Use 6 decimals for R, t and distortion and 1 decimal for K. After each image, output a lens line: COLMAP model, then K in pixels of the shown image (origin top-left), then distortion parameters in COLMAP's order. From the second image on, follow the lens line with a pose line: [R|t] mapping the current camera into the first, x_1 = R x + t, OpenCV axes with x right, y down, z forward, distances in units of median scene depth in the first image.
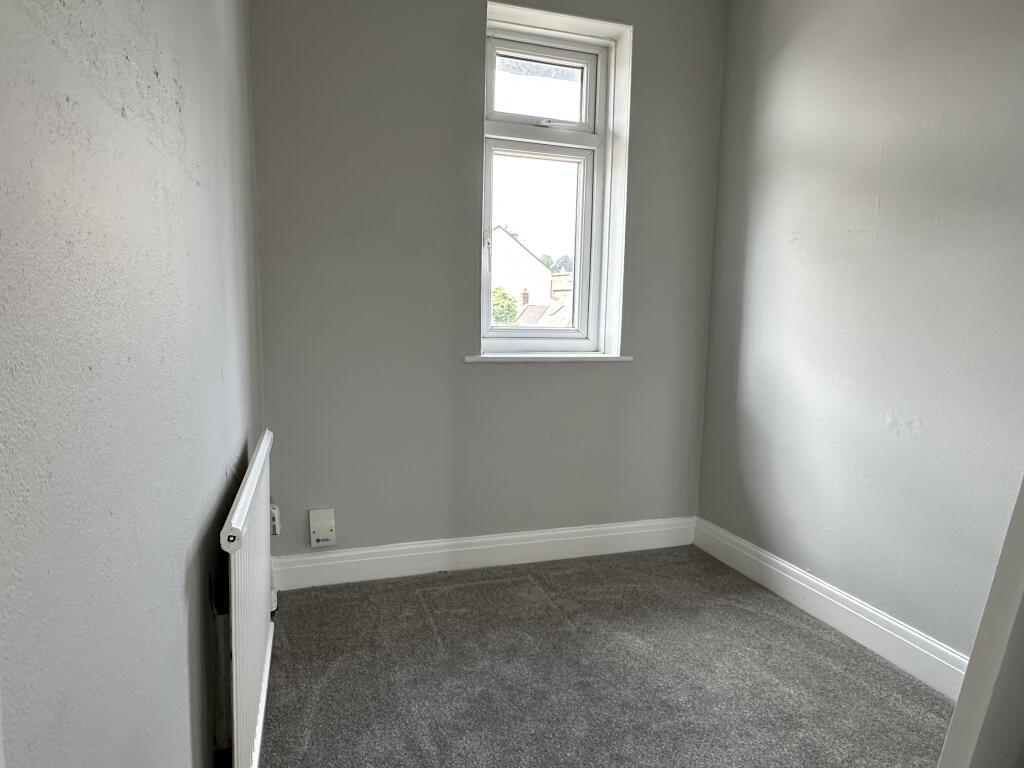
lens RADIAL K [[617.7, 0, 512.0], [0, 617.7, 384.0], [0, 0, 1]] dist [-0.008363, 0.001256]
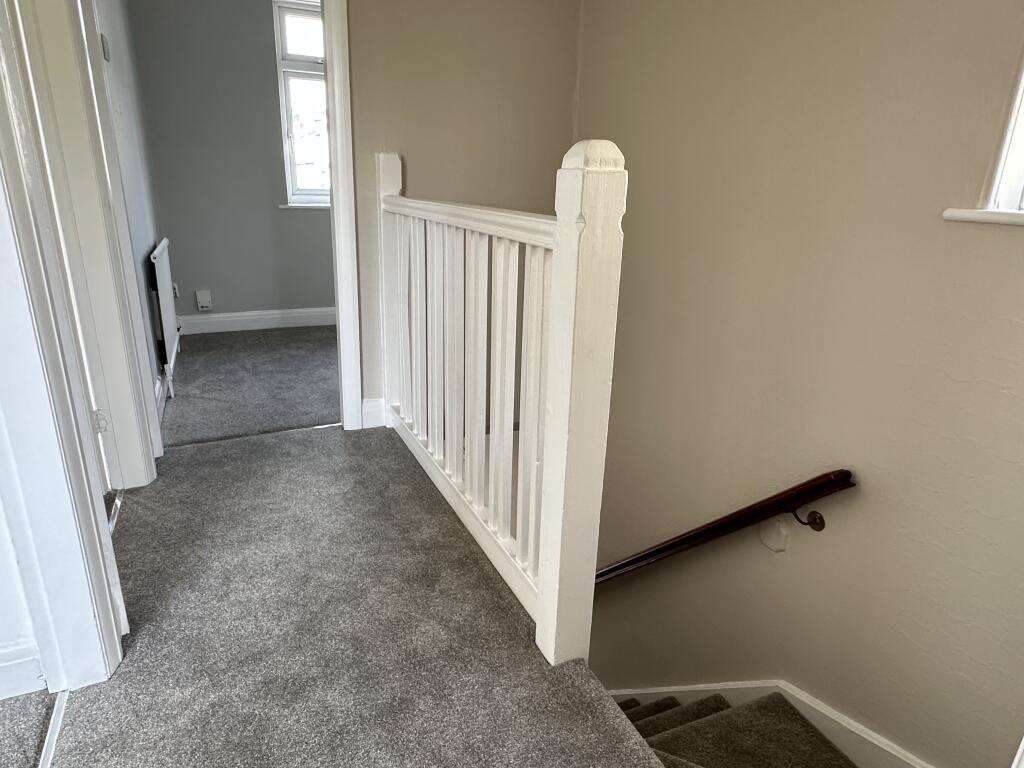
lens RADIAL K [[617.7, 0, 512.0], [0, 617.7, 384.0], [0, 0, 1]] dist [-0.008363, 0.001256]
pose [[0.992828, -0.026098, 0.116666, 0.403332], [0.000482, 0.976747, 0.214397, 0.084822], [-0.119549, -0.212803, 0.969754, -0.996674]]
